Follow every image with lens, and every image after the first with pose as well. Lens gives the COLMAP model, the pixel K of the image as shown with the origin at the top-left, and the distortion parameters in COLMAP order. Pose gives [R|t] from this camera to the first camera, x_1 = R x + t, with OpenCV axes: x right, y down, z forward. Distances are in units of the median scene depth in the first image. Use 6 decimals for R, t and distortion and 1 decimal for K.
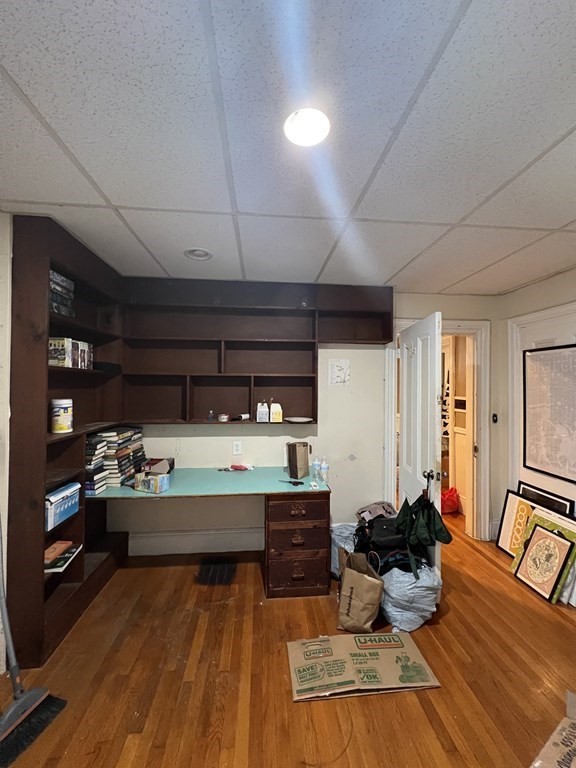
lens RADIAL K [[306.8, 0, 289.9], [0, 306.8, 383.0], [0, 0, 1]] dist [-0.002144, 0.000907]
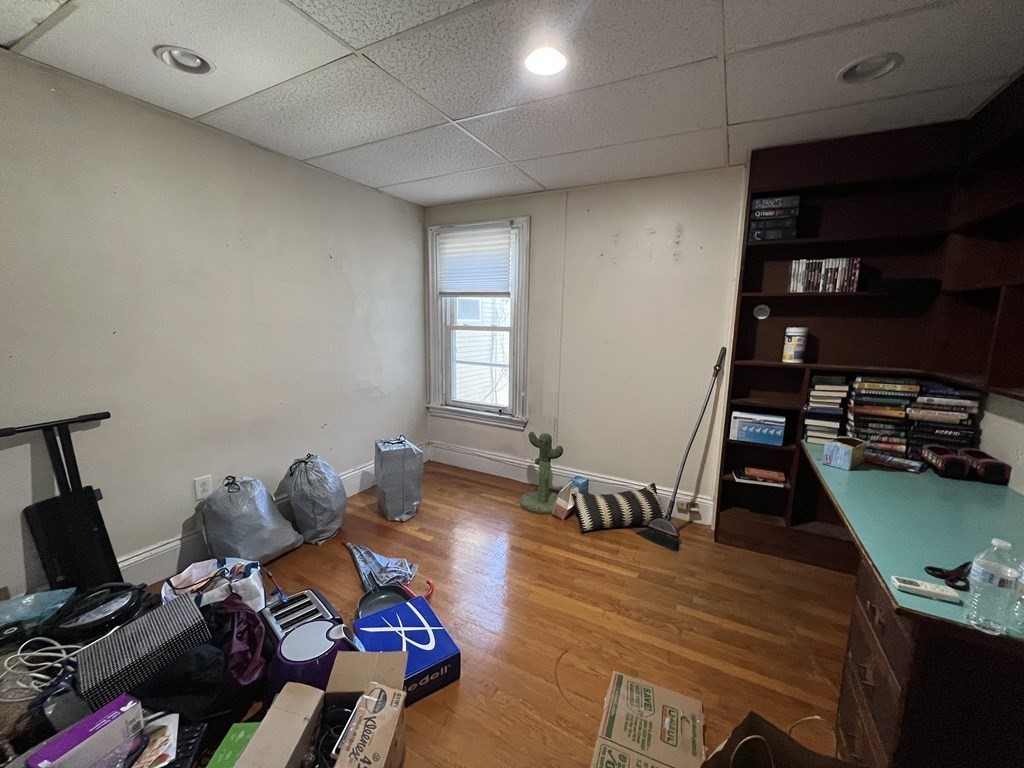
lens RADIAL K [[409.0, 0, 511.1], [0, 409.0, 381.6], [0, 0, 1]] dist [-0.002144, 0.000907]
pose [[-0.547836, 0.109708, -0.829361, 0.675942], [-0.017570, 0.989637, 0.142515, 0.046360], [0.836401, 0.092647, -0.540231, 0.824873]]
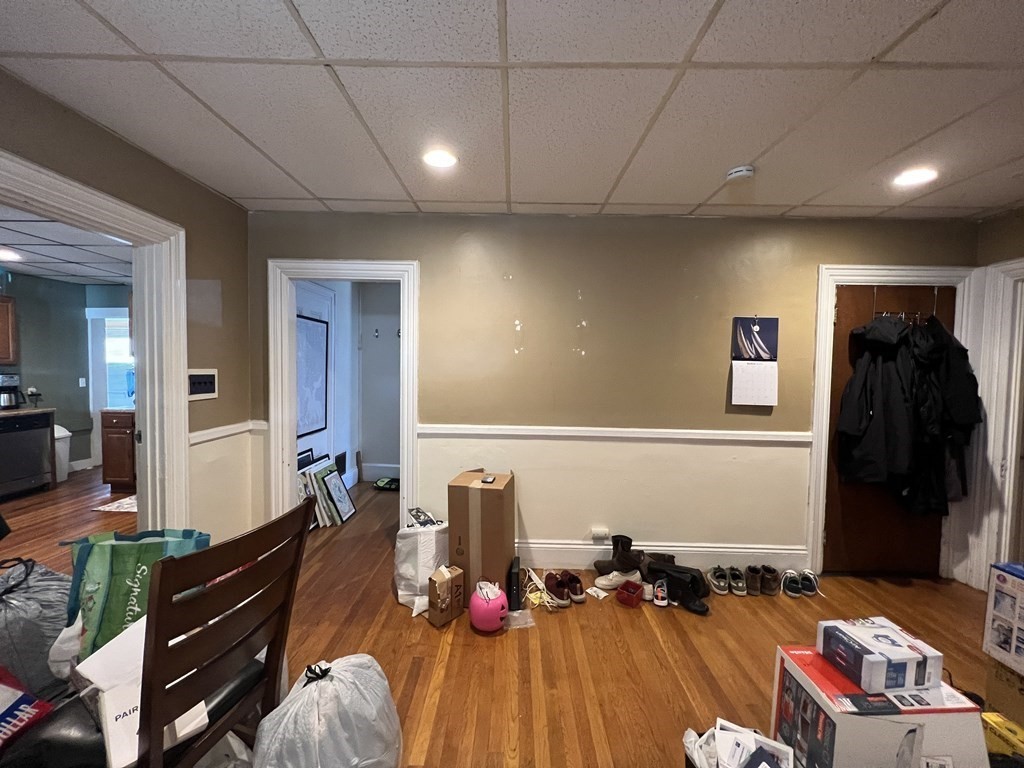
lens RADIAL K [[409.0, 0, 511.1], [0, 409.0, 381.6], [0, 0, 1]] dist [-0.002144, 0.000907]
pose [[-0.994315, -0.024912, 0.103522, -0.022191], [-0.021800, 0.999279, 0.031085, 0.055626], [-0.104222, 0.028652, -0.994141, 2.584878]]
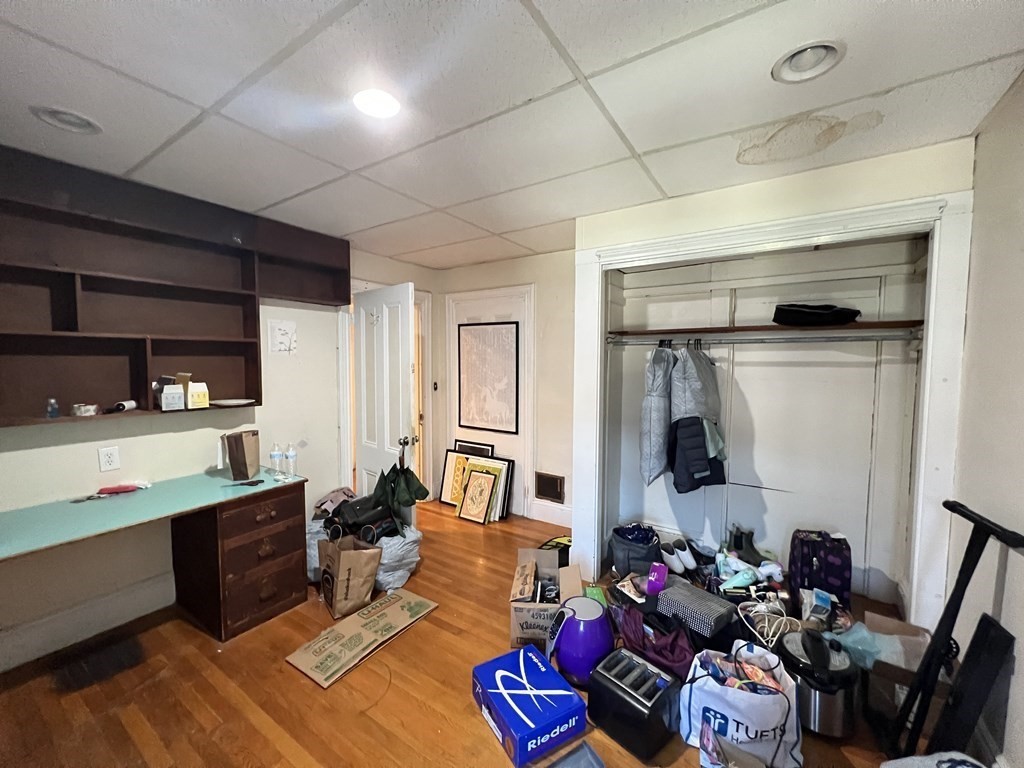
lens RADIAL K [[409.0, 0, 511.1], [0, 409.0, 381.6], [0, 0, 1]] dist [-0.002144, 0.000907]
pose [[0.625966, -0.046588, 0.778457, -0.361894], [-0.005627, 0.997918, 0.064248, 0.007883], [-0.779830, -0.044598, 0.624401, -0.121046]]
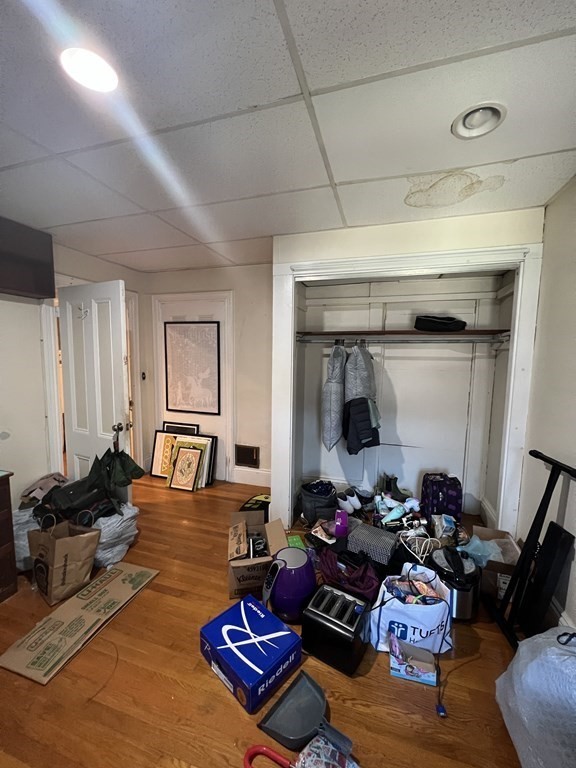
lens RADIAL K [[306.8, 0, 289.9], [0, 306.8, 383.0], [0, 0, 1]] dist [-0.002144, 0.000907]
pose [[0.380347, -0.087756, 0.920671, -0.309227], [-0.018190, 0.994586, 0.102316, 0.010185], [-0.924665, -0.055662, 0.376691, 0.006199]]
